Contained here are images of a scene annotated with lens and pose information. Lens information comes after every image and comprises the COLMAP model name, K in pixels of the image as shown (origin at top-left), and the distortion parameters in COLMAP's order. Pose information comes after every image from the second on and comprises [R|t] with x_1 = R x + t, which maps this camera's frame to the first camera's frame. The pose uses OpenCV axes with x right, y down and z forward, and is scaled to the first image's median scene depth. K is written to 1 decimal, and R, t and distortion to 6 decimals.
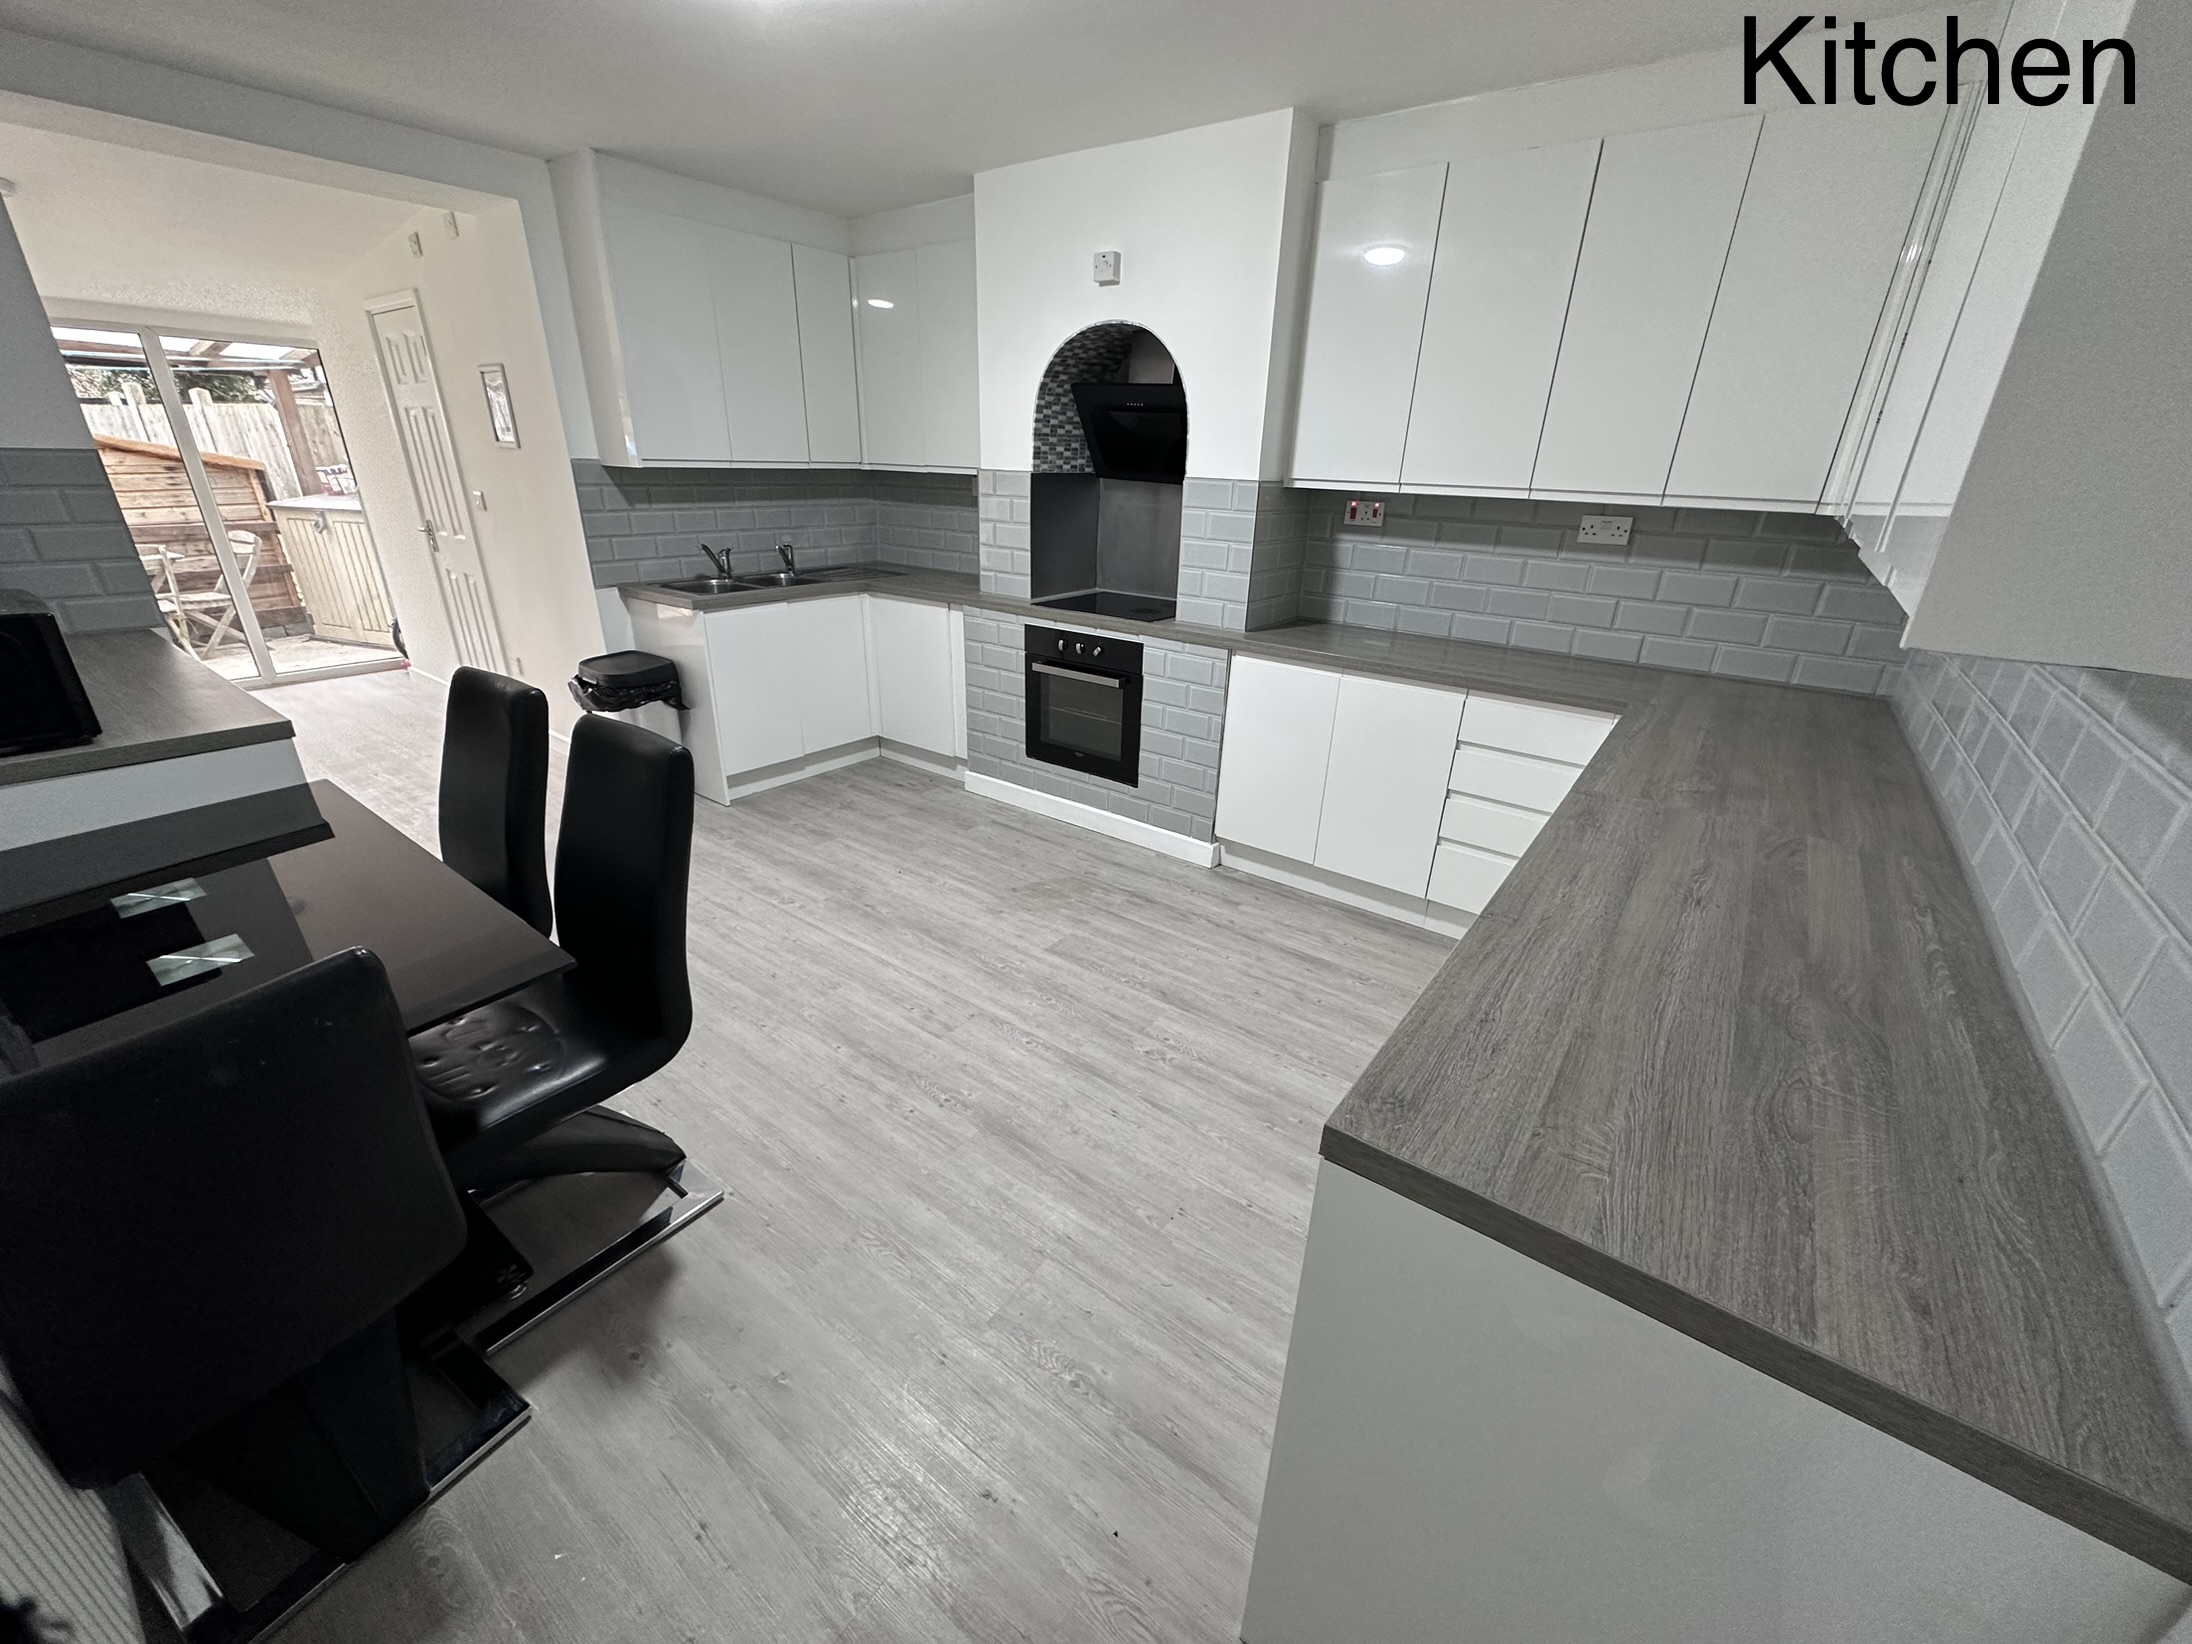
lens RADIAL K [[868.5, 0, 1096.0], [0, 868.5, 822.0], [0, 0, 1]] dist [-0.001233, 0.000341]
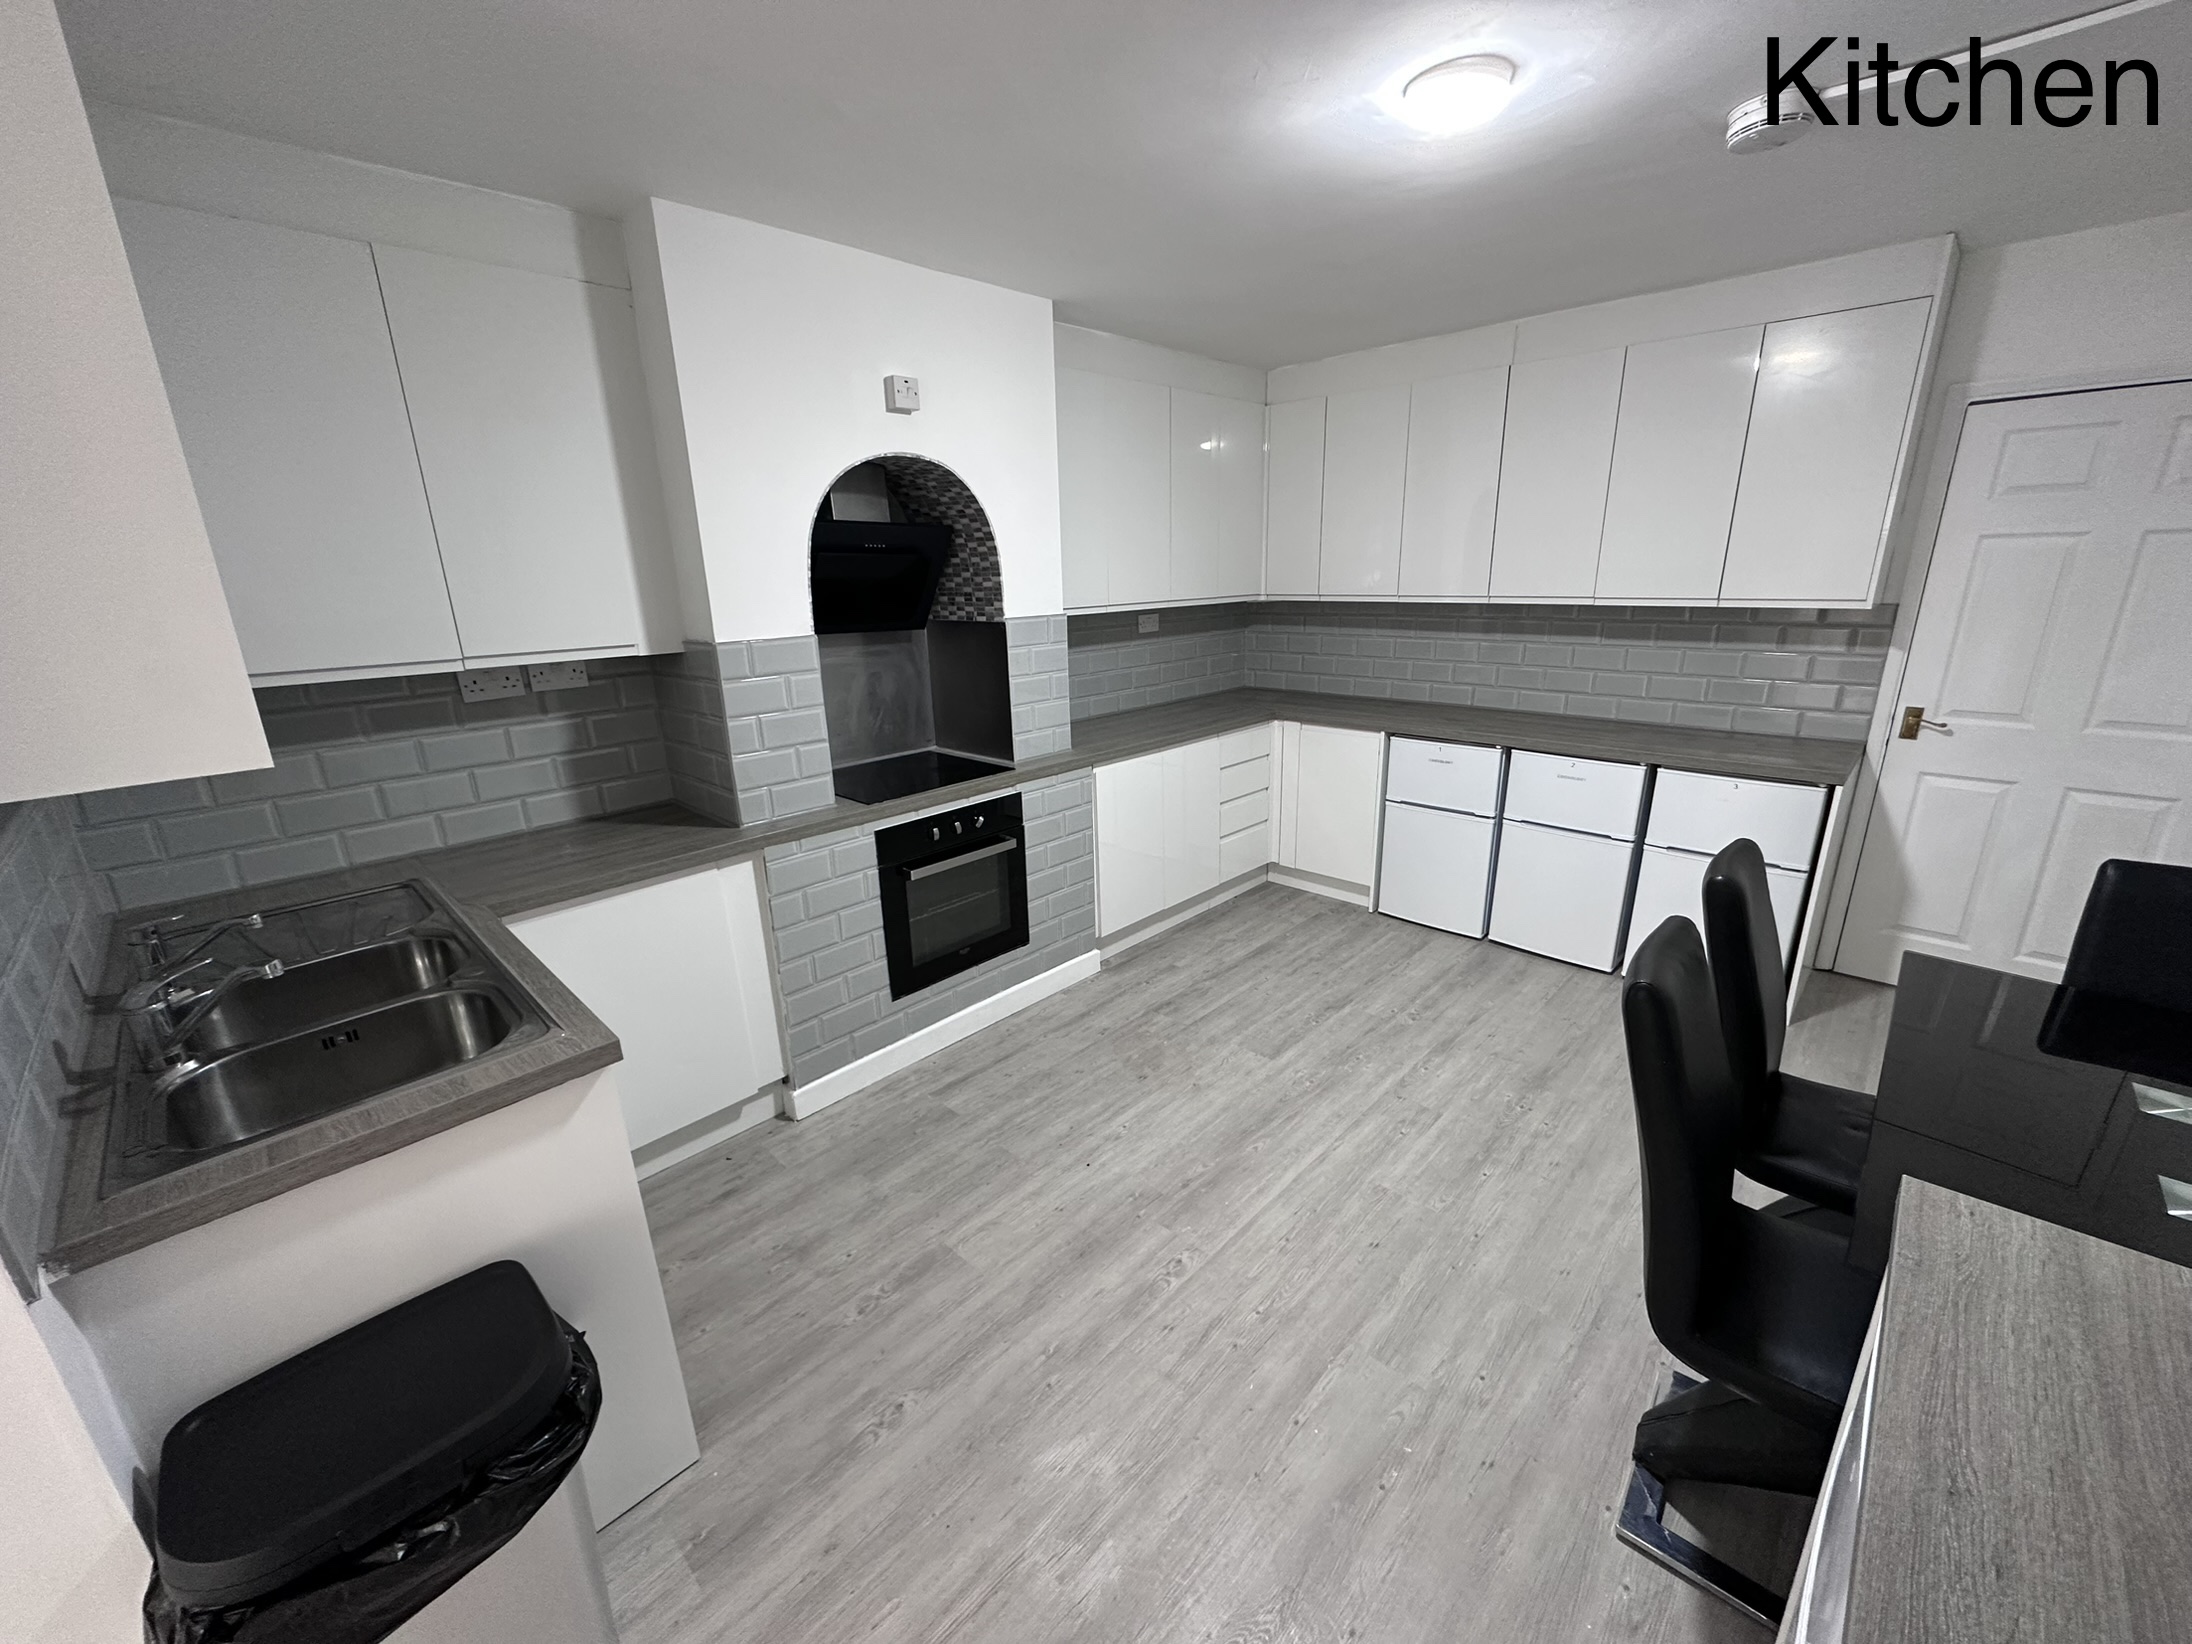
lens RADIAL K [[868.5, 0, 1096.0], [0, 868.5, 822.0], [0, 0, 1]] dist [-0.001233, 0.000341]
pose [[0.127120, -0.313693, 0.940977, -0.869353], [0.412806, 0.879342, 0.237379, -0.387007], [-0.901904, 0.358265, 0.241277, 0.759264]]
